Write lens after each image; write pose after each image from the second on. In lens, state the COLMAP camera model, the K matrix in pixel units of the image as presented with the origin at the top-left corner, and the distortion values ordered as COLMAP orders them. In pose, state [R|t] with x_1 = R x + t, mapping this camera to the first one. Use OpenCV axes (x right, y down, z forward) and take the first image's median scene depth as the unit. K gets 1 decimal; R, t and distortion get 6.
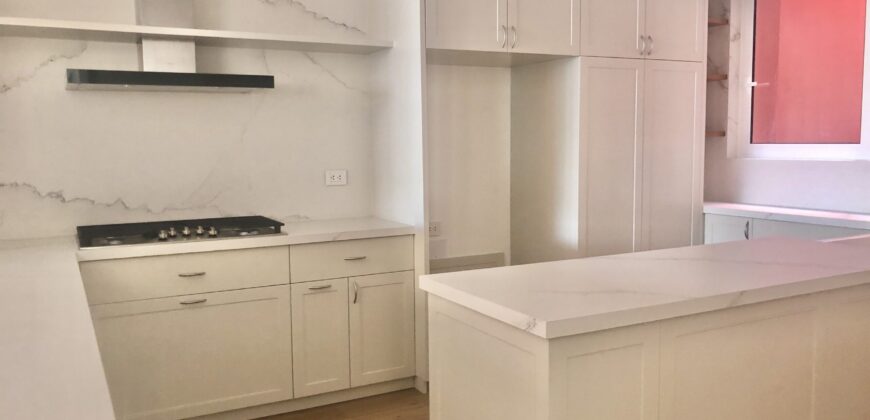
lens RADIAL K [[717.4, 0, 443.0], [0, 717.4, 212.9], [0, 0, 1]] dist [0.048576, -0.071854]
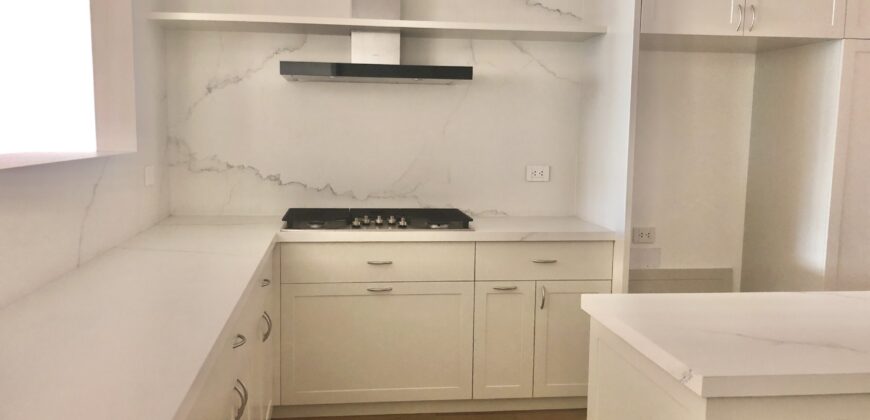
lens RADIAL K [[717.4, 0, 426.9], [0, 717.4, 213.0], [0, 0, 1]] dist [0.048576, -0.071854]
pose [[0.931388, 0.067910, -0.357638, 0.061139], [-0.062639, 0.997689, 0.026317, -0.013754], [0.358599, -0.002109, 0.933489, 0.068257]]
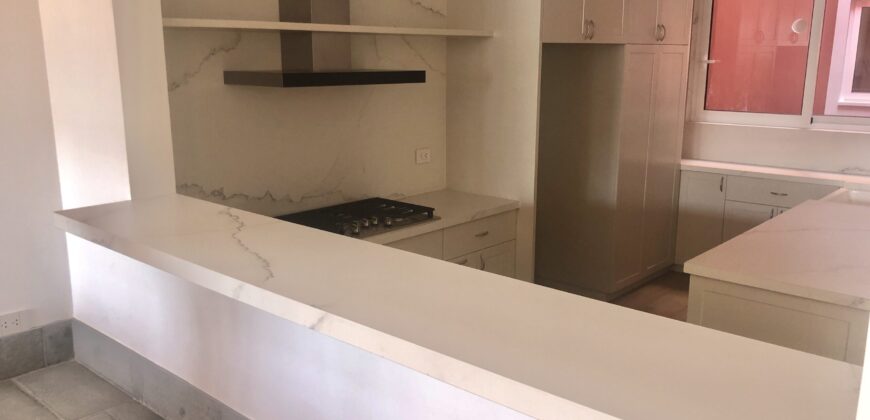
lens RADIAL K [[717.4, 0, 441.6], [0, 717.4, 213.5], [0, 0, 1]] dist [0.048576, -0.071854]
pose [[0.941284, -0.059537, 0.332324, -0.525655], [0.021748, 0.992977, 0.116295, -0.094830], [-0.336914, -0.102239, 0.935968, -0.015601]]
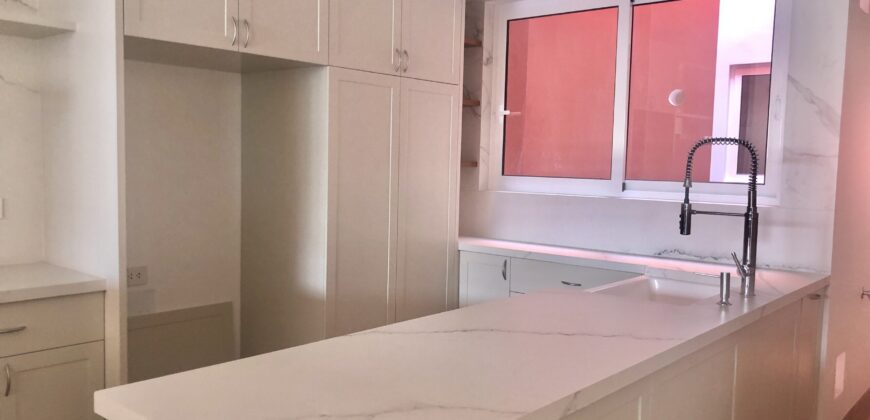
lens RADIAL K [[717.4, 0, 429.5], [0, 717.4, 216.2], [0, 0, 1]] dist [0.048576, -0.071854]
pose [[0.936506, 0.007809, 0.350565, 0.010754], [-0.000551, 0.999784, -0.020798, -0.029612], [-0.350651, 0.019284, 0.936307, 0.201088]]
